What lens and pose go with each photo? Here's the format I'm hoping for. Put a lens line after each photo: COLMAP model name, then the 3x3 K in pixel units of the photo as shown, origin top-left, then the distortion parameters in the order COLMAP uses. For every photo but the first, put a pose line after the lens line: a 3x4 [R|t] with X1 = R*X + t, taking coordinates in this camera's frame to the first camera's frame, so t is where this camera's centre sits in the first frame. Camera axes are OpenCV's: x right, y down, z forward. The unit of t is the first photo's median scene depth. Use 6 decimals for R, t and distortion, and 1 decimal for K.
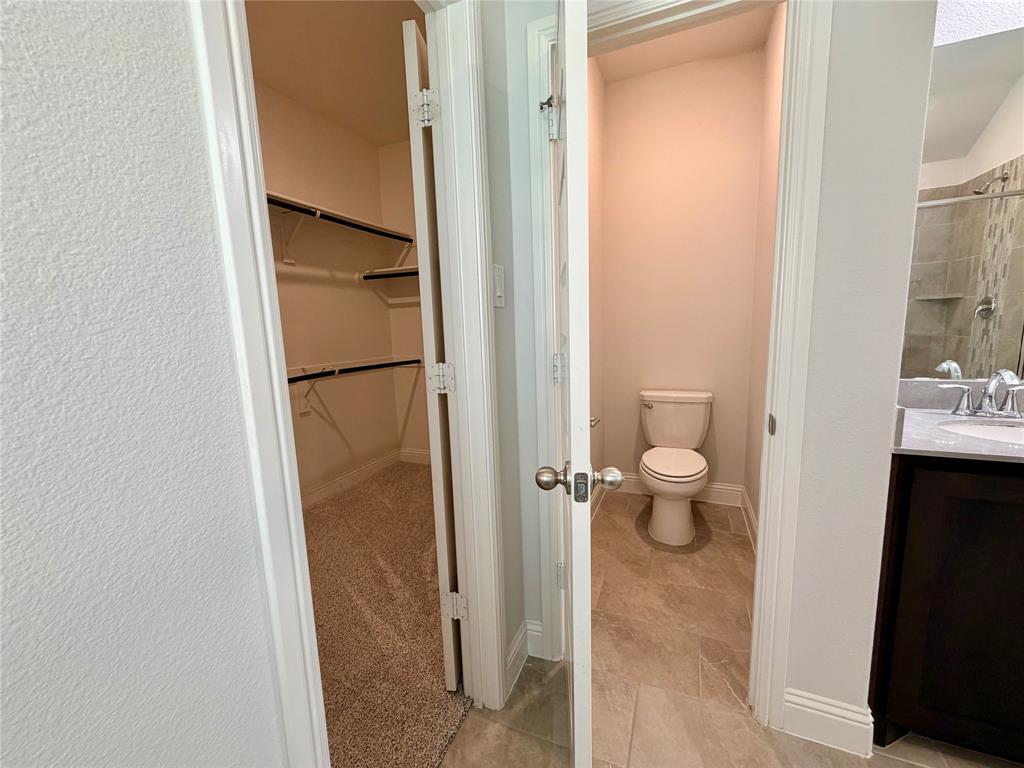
lens RADIAL K [[409.2, 0, 512.0], [0, 409.2, 384.0], [0, 0, 1]] dist [-0.000575, 0.000011]
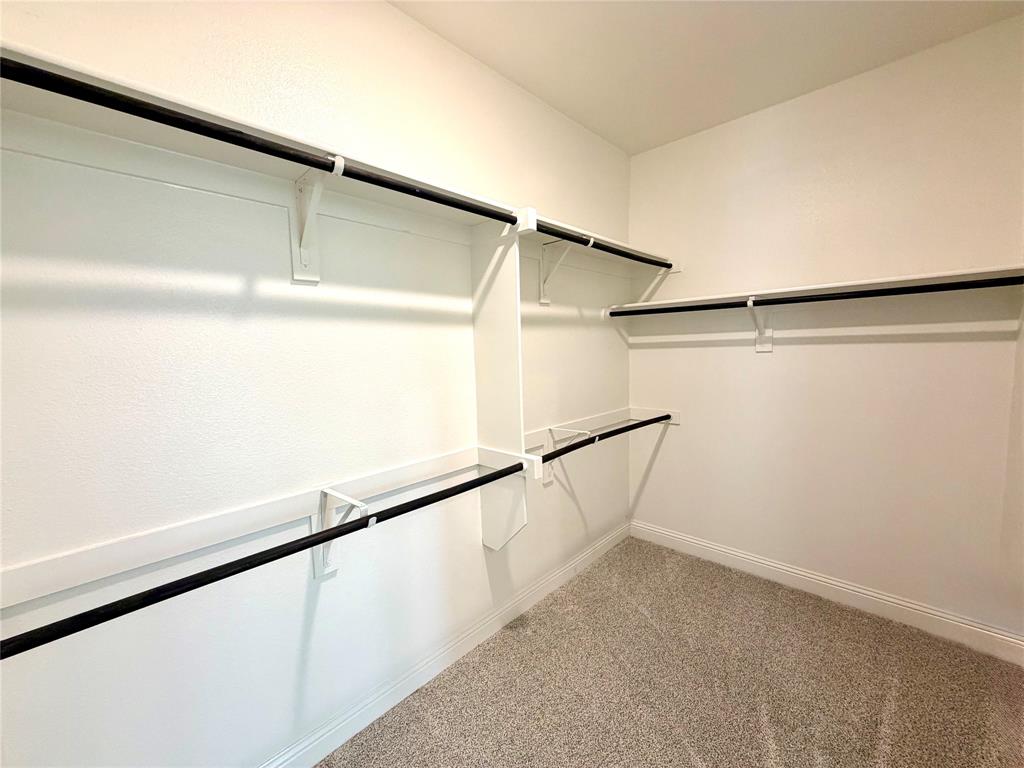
lens RADIAL K [[409.2, 0, 512.0], [0, 409.2, 384.0], [0, 0, 1]] dist [-0.000575, 0.000011]
pose [[0.937087, 0.036488, -0.347184, -0.260269], [-0.049841, 0.998318, -0.029606, -0.087457], [0.345520, 0.045047, 0.937330, 0.171745]]
